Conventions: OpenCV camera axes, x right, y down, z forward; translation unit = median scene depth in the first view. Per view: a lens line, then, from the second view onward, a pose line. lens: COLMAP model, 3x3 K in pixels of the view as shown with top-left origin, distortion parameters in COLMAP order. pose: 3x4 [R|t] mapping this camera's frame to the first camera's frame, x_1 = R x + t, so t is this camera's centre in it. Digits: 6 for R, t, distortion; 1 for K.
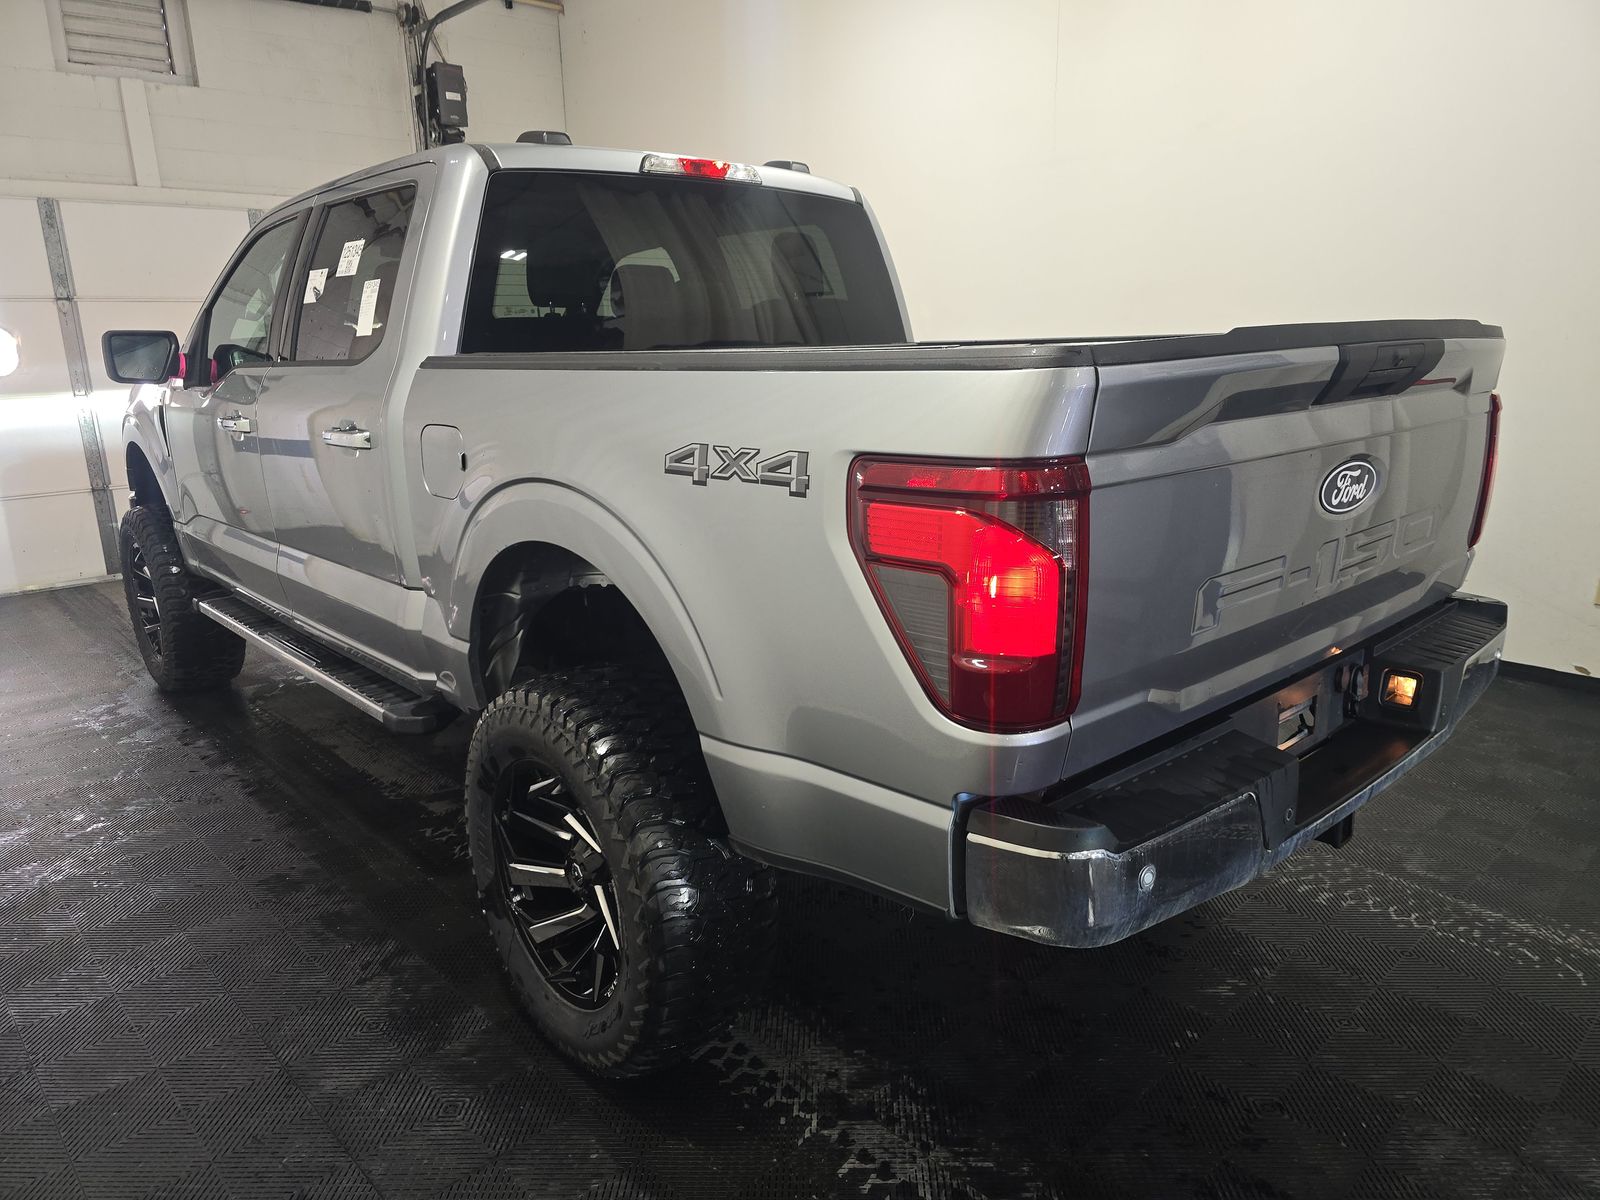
lens RADIAL K [[1077.6, 0, 800.0], [0, 1077.6, 600.0], [0, 0, 1]] dist [0.047550, -0.044293]
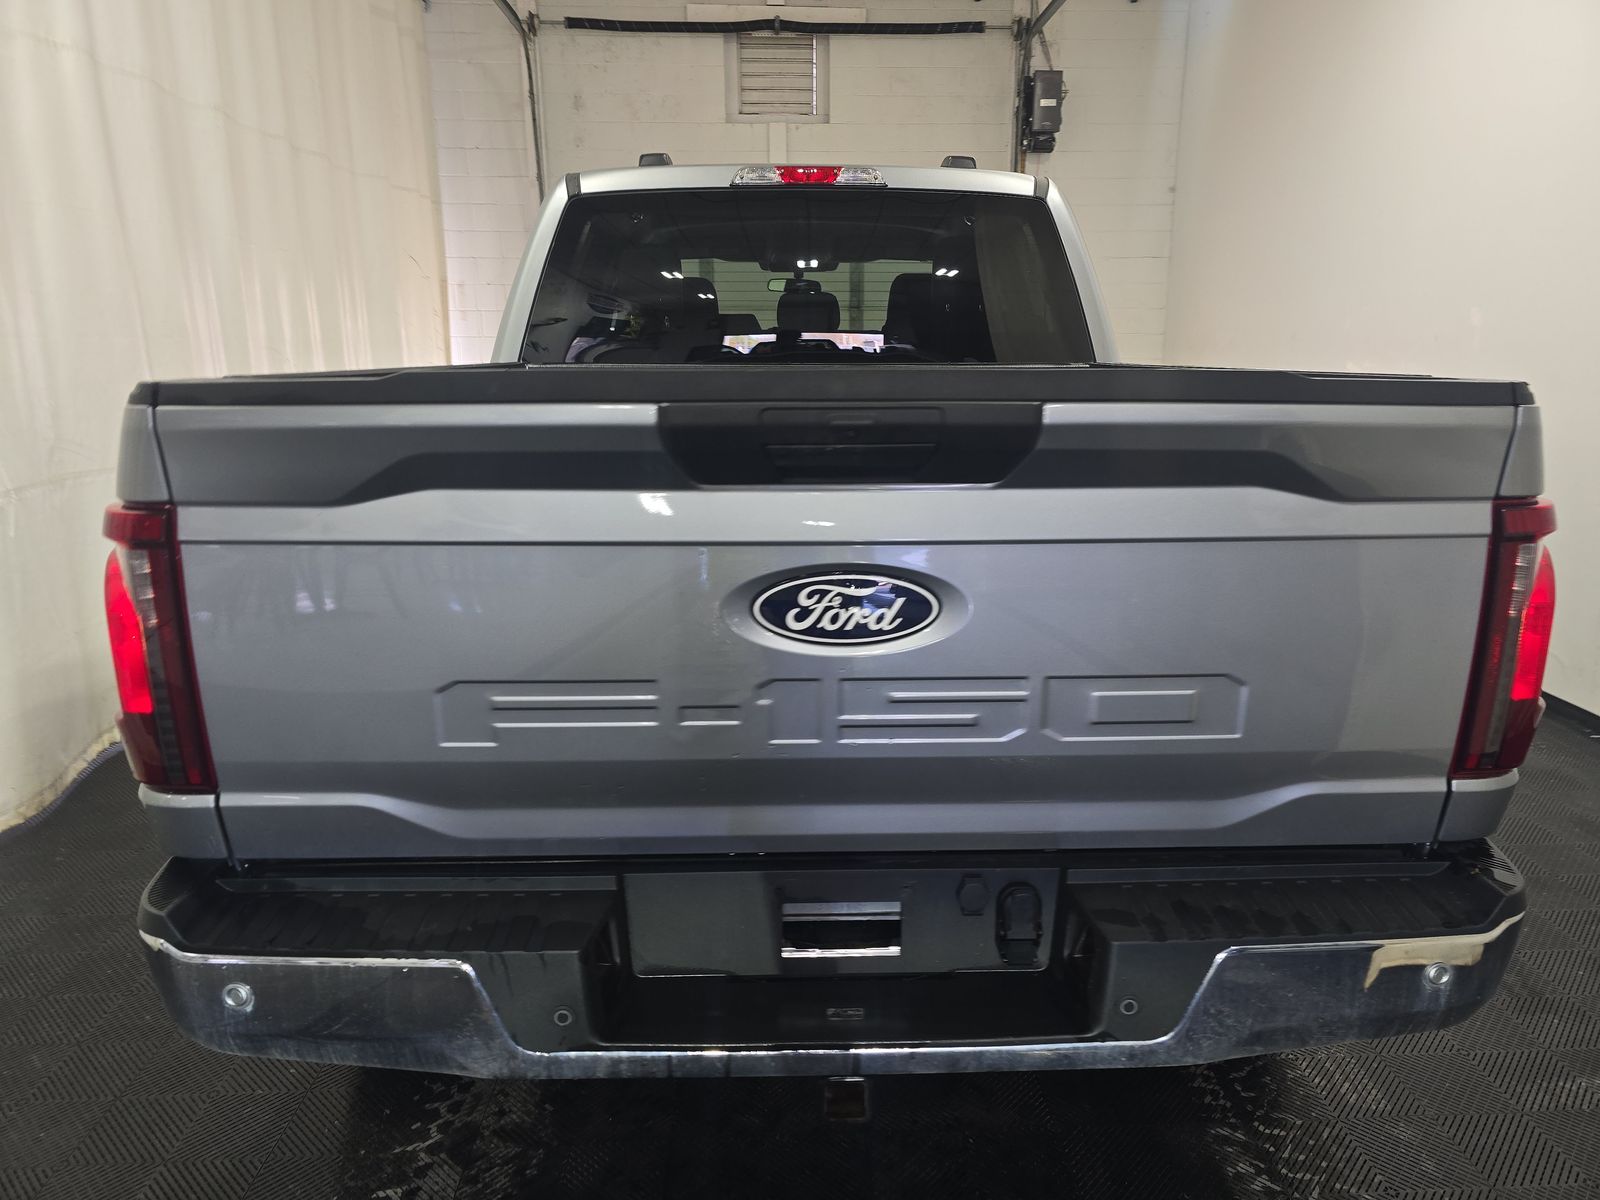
lens RADIAL K [[1062.5, 0, 800.0], [0, 1062.5, 600.0], [0, 0, 1]] dist [0.025725, -0.001631]
pose [[0.761035, 0.173945, -0.624955, 0.238179], [-0.170457, 0.983148, 0.066068, -0.039564], [0.625915, 0.056248, 0.777860, 0.123905]]
